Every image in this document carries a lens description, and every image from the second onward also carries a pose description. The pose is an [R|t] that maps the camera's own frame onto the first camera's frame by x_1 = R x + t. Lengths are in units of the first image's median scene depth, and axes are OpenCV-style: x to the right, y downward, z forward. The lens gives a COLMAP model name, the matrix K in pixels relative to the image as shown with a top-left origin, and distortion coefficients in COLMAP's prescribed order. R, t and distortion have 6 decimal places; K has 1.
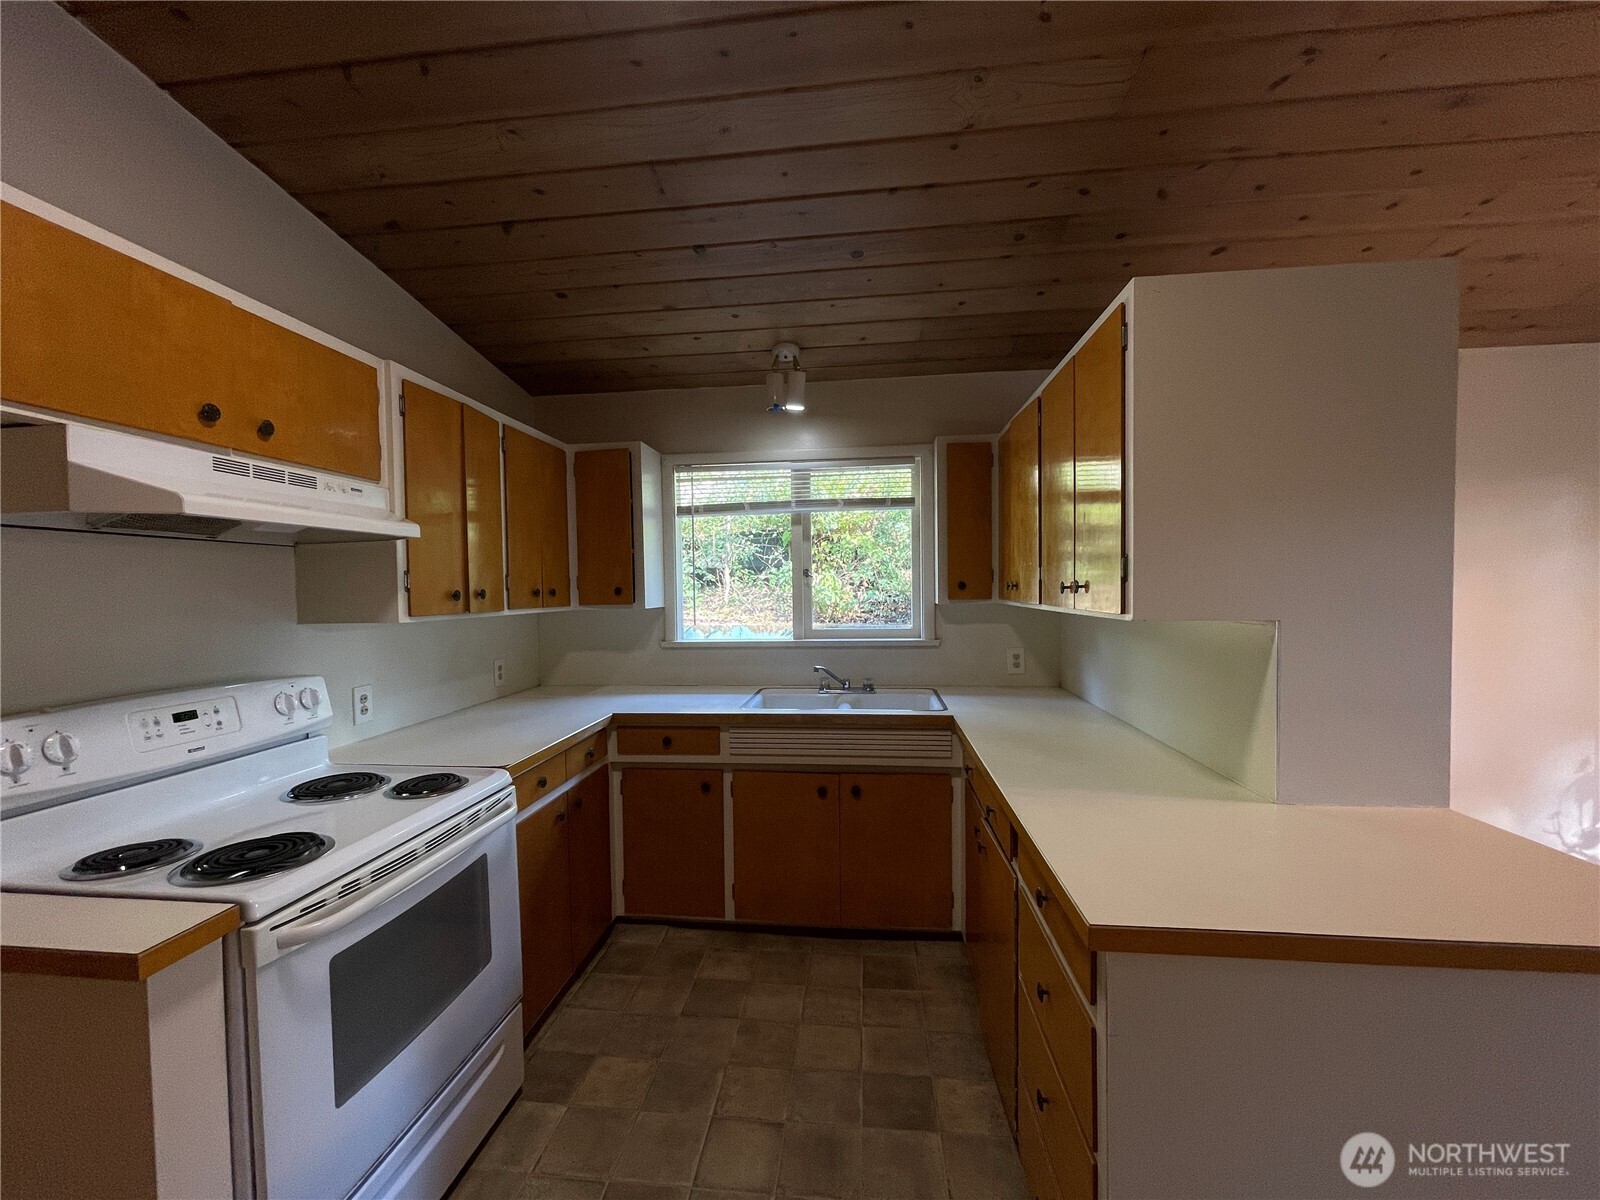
lens RADIAL K [[647.8, 0, 802.0], [0, 647.8, 600.8], [0, 0, 1]] dist [-0.001905, -0.000529]
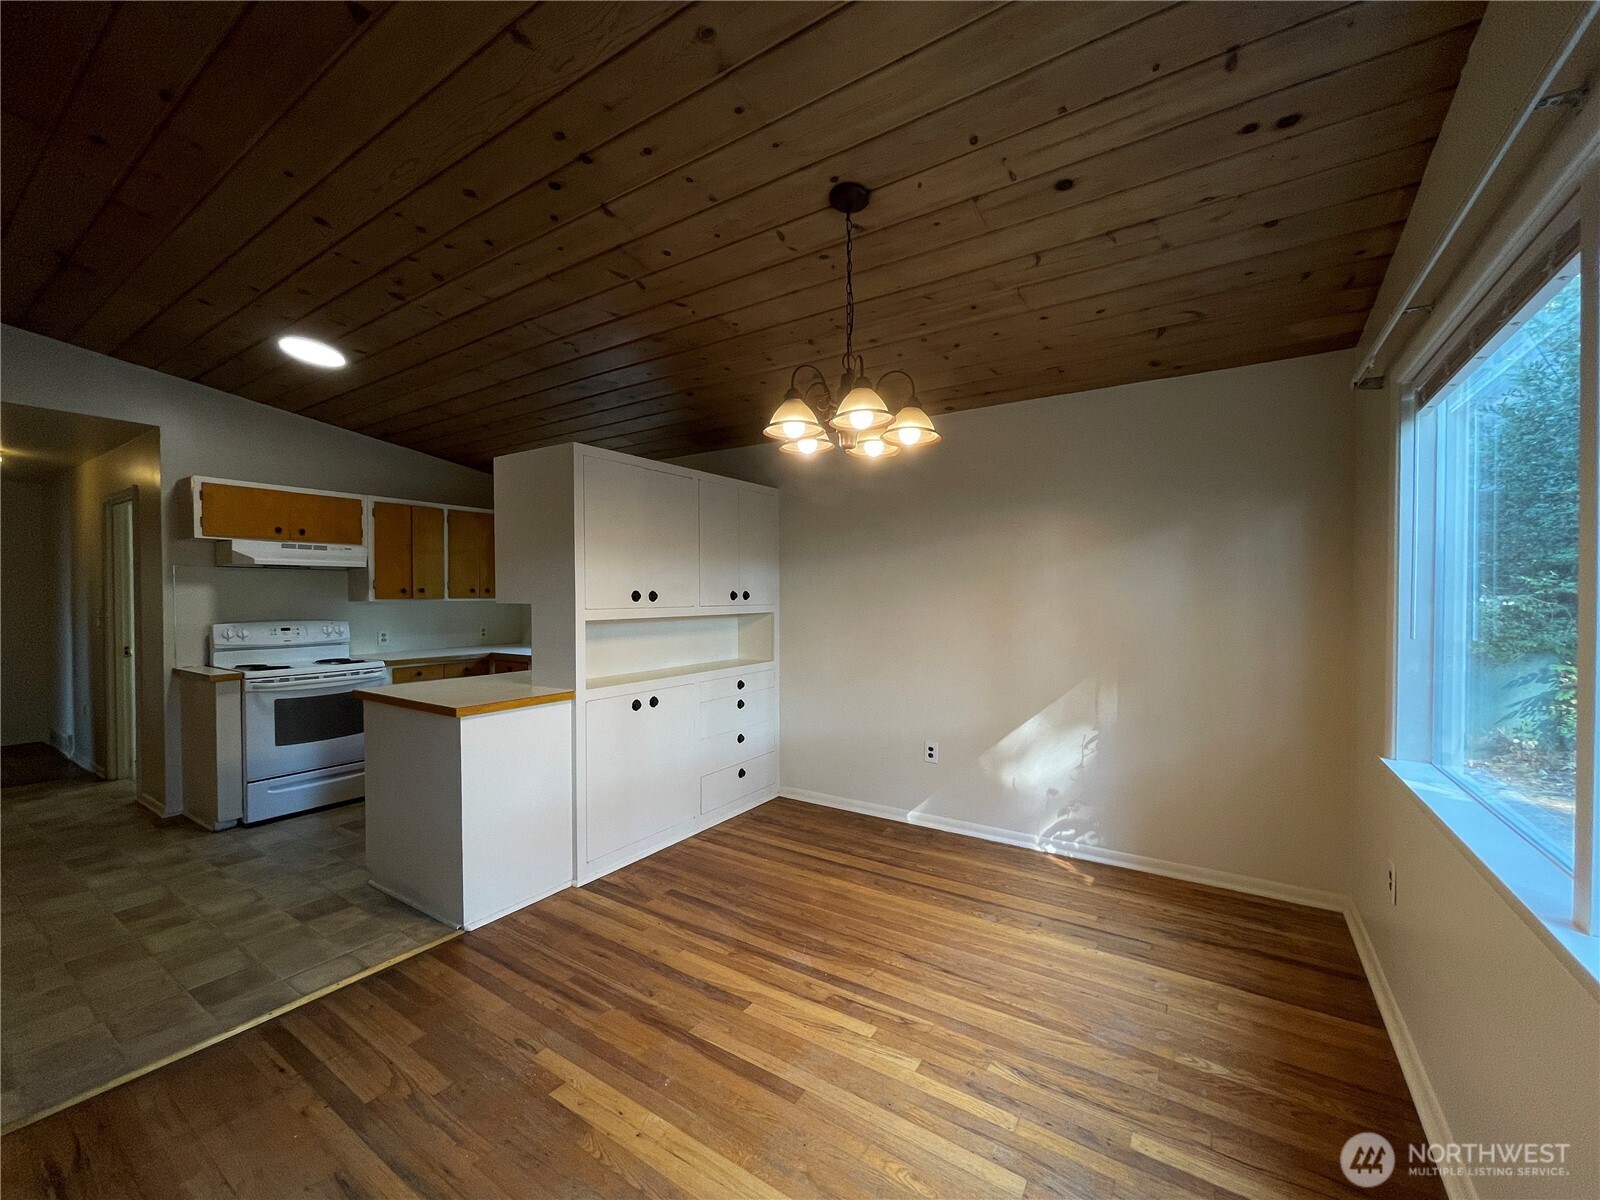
lens RADIAL K [[647.8, 0, 793.0], [0, 647.8, 599.4], [0, 0, 1]] dist [-0.001905, -0.000529]
pose [[0.887914, 0.019580, -0.459592, 2.358289], [-0.023990, 0.999705, -0.003757, -0.002737], [0.459383, 0.014362, 0.888122, -0.540393]]
